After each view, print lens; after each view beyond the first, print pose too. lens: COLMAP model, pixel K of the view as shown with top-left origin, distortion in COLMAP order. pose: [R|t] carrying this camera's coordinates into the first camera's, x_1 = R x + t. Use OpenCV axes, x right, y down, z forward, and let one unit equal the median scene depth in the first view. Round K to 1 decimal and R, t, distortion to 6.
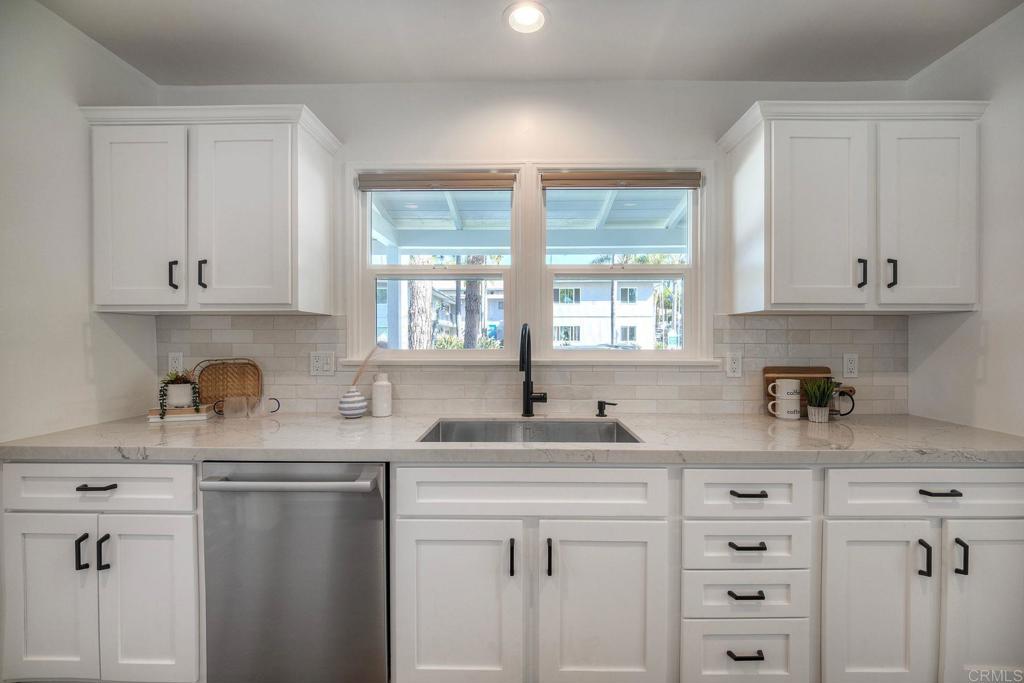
lens RADIAL K [[430.2, 0, 512.0], [0, 430.2, 341.5], [0, 0, 1]] dist [-0.000159, -0.000320]
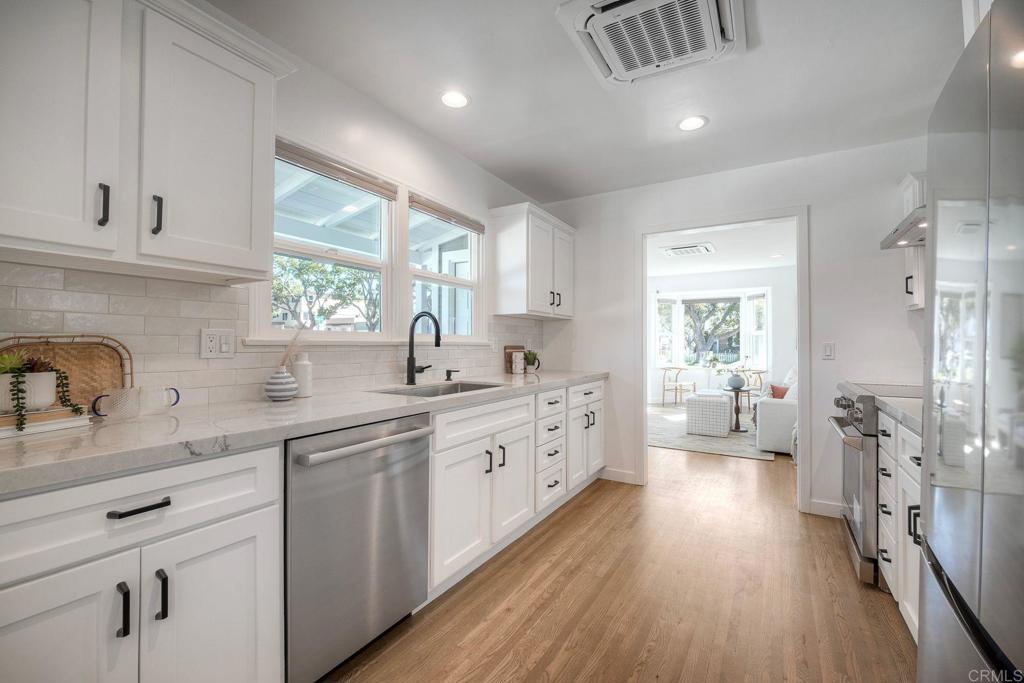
lens RADIAL K [[420.7, 0, 512.0], [0, 420.7, 341.5], [0, 0, 1]] dist [0.001518, 0.000011]
pose [[0.514710, 0.006335, 0.857341, -0.881780], [-0.001291, 0.999977, -0.006614, 0.054322], [-0.857363, 0.002297, 0.514707, 0.102938]]
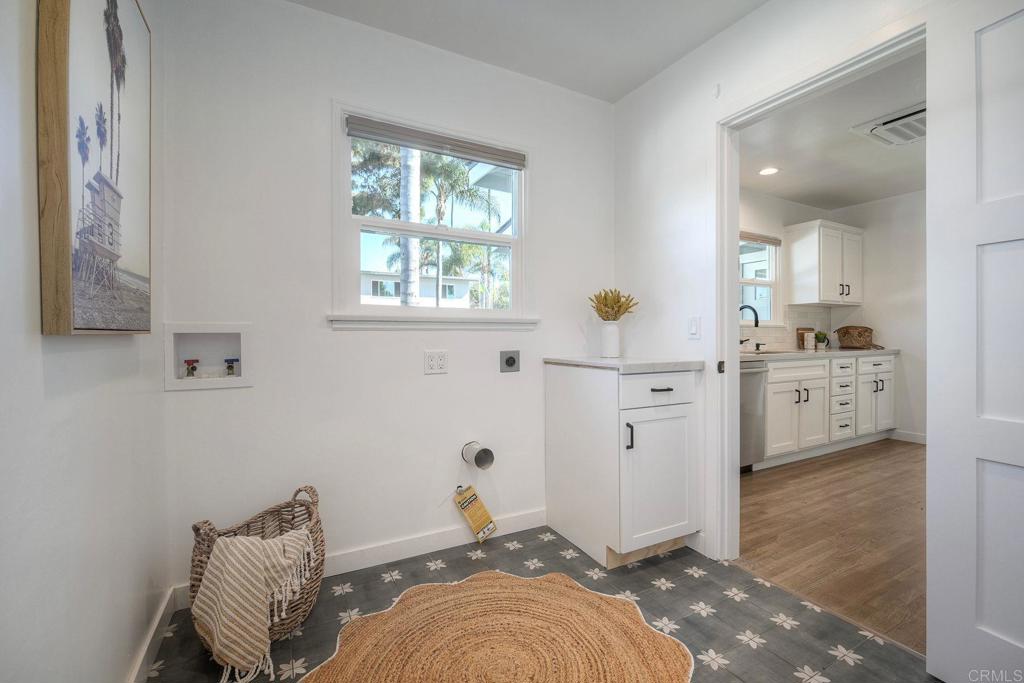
lens RADIAL K [[421.0, 0, 512.0], [0, 421.0, 341.5], [0, 0, 1]] dist [-0.025500, -0.000181]
pose [[0.889279, -0.010319, 0.457249, -1.822366], [0.006129, 0.999925, 0.010647, 0.101147], [-0.457324, -0.006666, 0.889275, -0.279158]]
